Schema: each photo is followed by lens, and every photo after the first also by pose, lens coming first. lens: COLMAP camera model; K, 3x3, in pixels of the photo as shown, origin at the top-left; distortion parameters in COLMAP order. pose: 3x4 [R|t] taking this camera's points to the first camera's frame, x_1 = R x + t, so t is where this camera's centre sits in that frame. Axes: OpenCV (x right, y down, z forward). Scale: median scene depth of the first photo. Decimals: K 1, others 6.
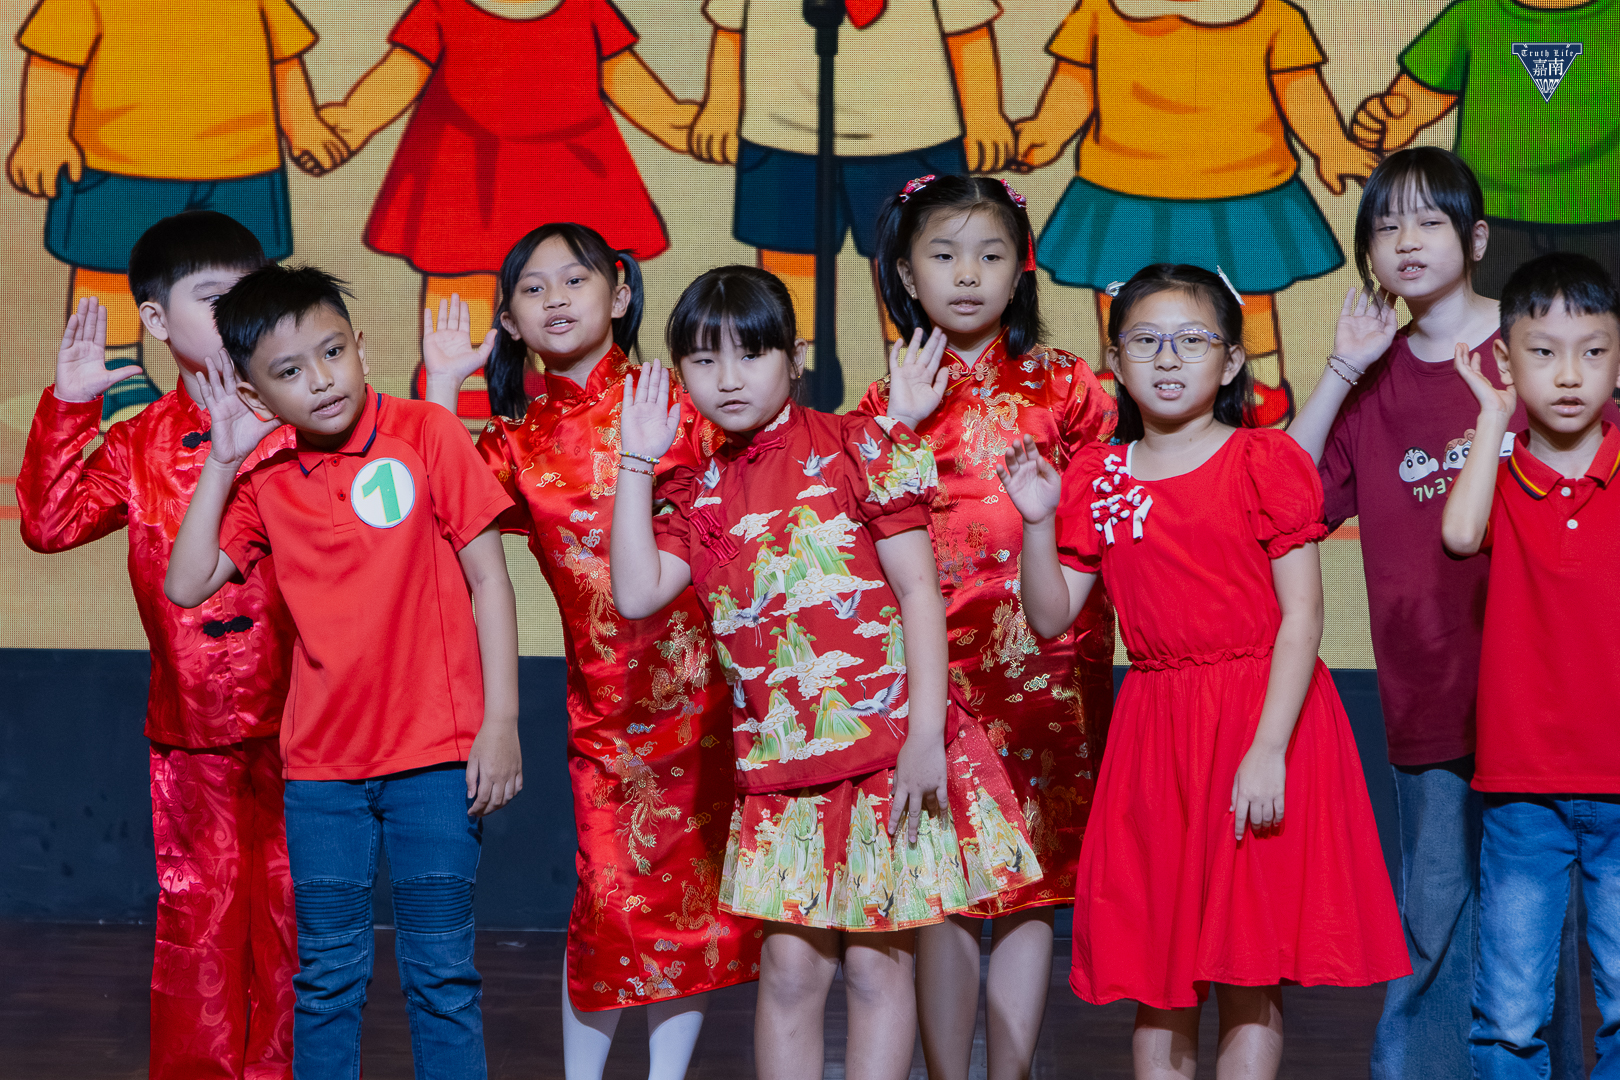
lens RADIAL K [[8561.6, 0, 810.0], [0, 8561.6, 540.0], [0, 0, 1]] dist [0.069550, -8.467440]
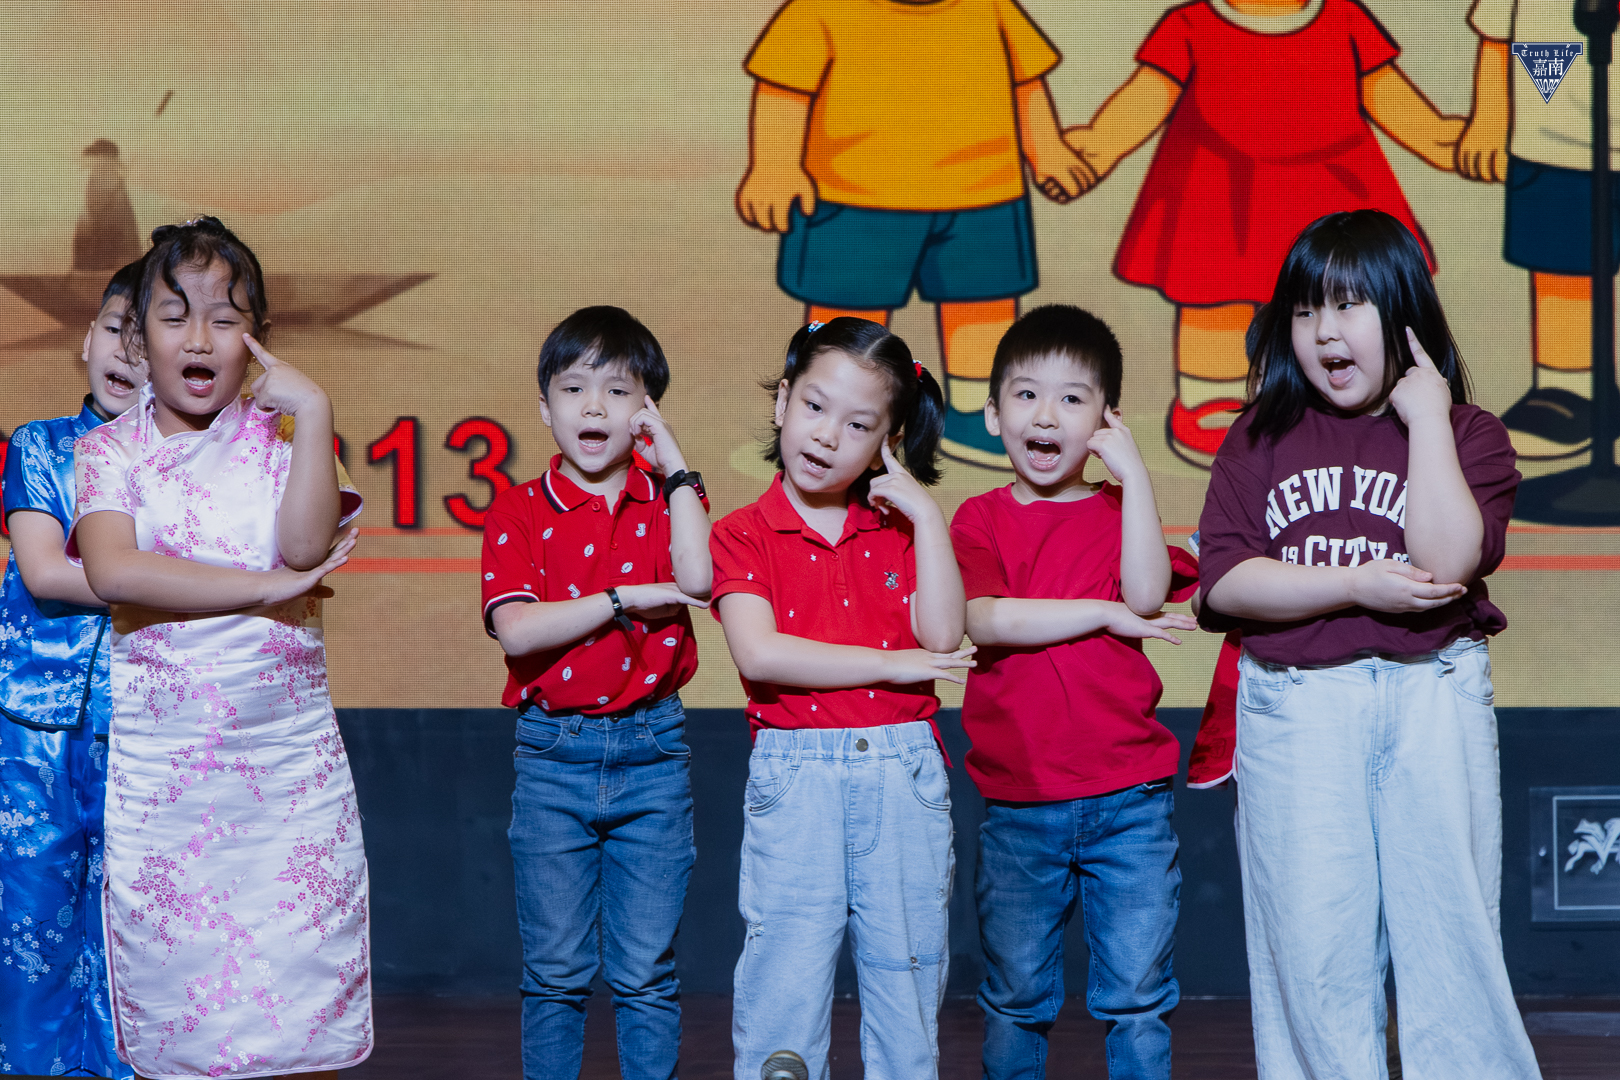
lens RADIAL K [[10473.8, 0, 810.0], [0, 10473.8, 540.0], [0, 0, 1]] dist [-0.134253, 10.107809]
pose [[0.996393, -0.017559, -0.083028, 0.010059], [0.016680, 0.999797, -0.011261, 0.007248], [0.083209, 0.009836, 0.996484, -0.155708]]
